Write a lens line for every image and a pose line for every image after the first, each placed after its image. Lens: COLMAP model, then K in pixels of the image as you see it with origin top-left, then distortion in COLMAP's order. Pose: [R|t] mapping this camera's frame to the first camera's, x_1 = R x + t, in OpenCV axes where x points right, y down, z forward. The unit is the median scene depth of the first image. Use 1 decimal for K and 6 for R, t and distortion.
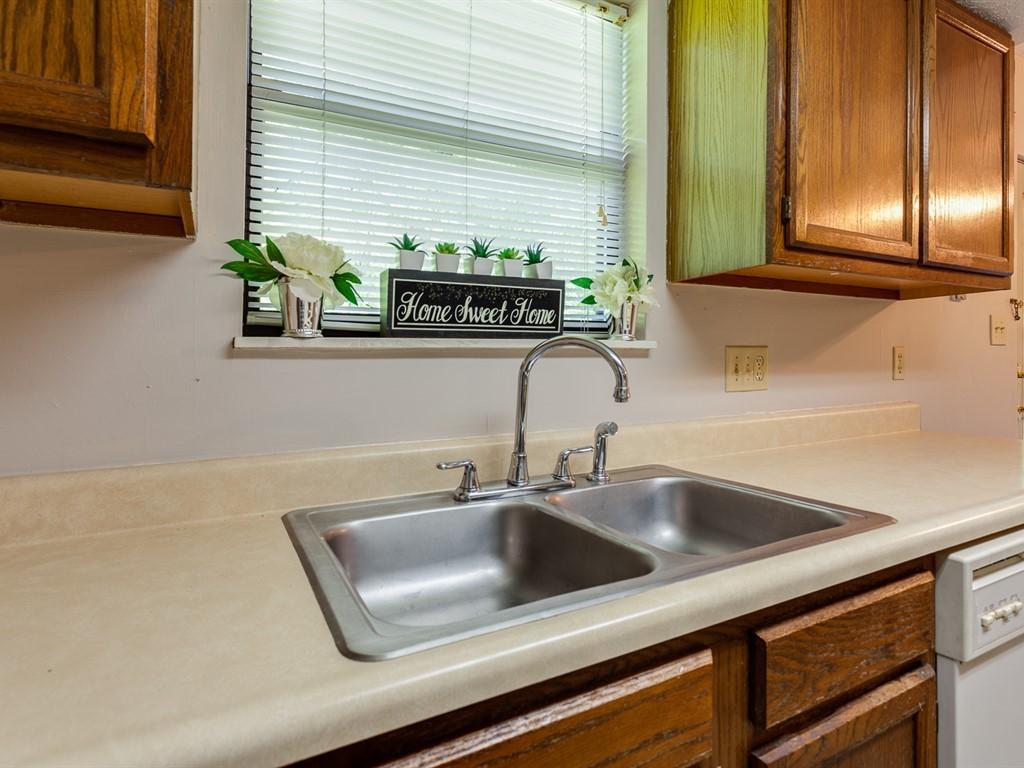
lens RADIAL K [[552.9, 0, 512.0], [0, 552.9, 384.0], [0, 0, 1]] dist [0.001523, 0.002280]
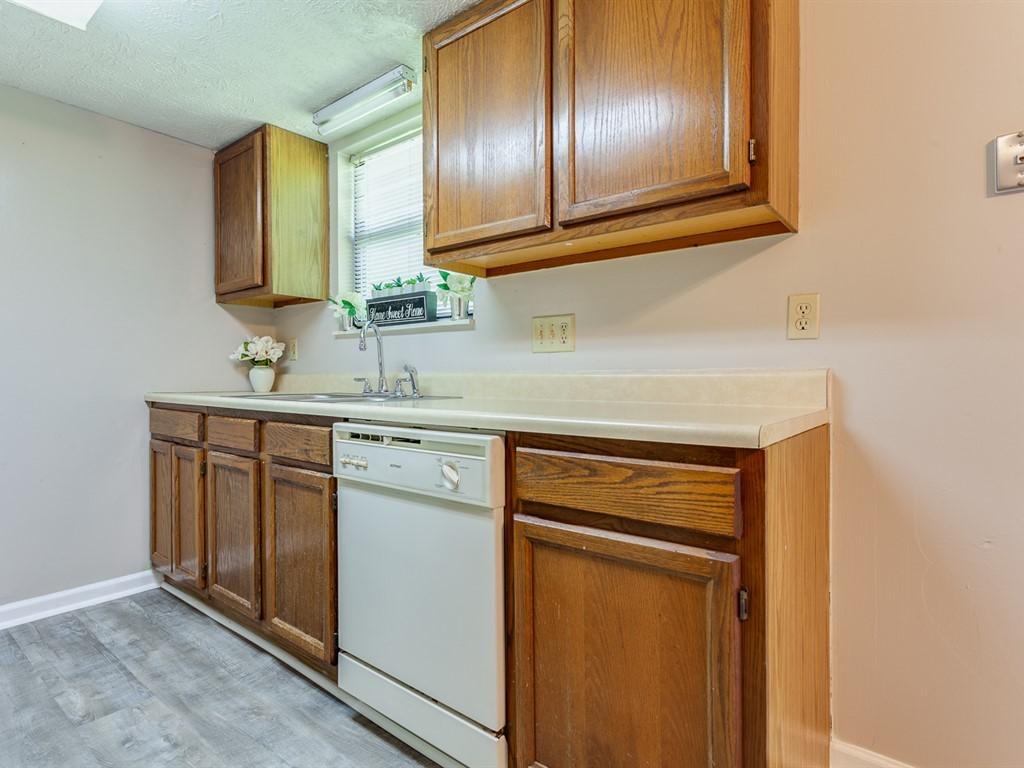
lens RADIAL K [[552.9, 0, 512.0], [0, 552.9, 384.0], [0, 0, 1]] dist [0.001523, 0.002280]
pose [[0.390189, 0.035964, -0.920032, 2.039997], [-0.023601, 0.999299, 0.029053, 0.066598], [0.920432, 0.010377, 0.390764, 0.584689]]
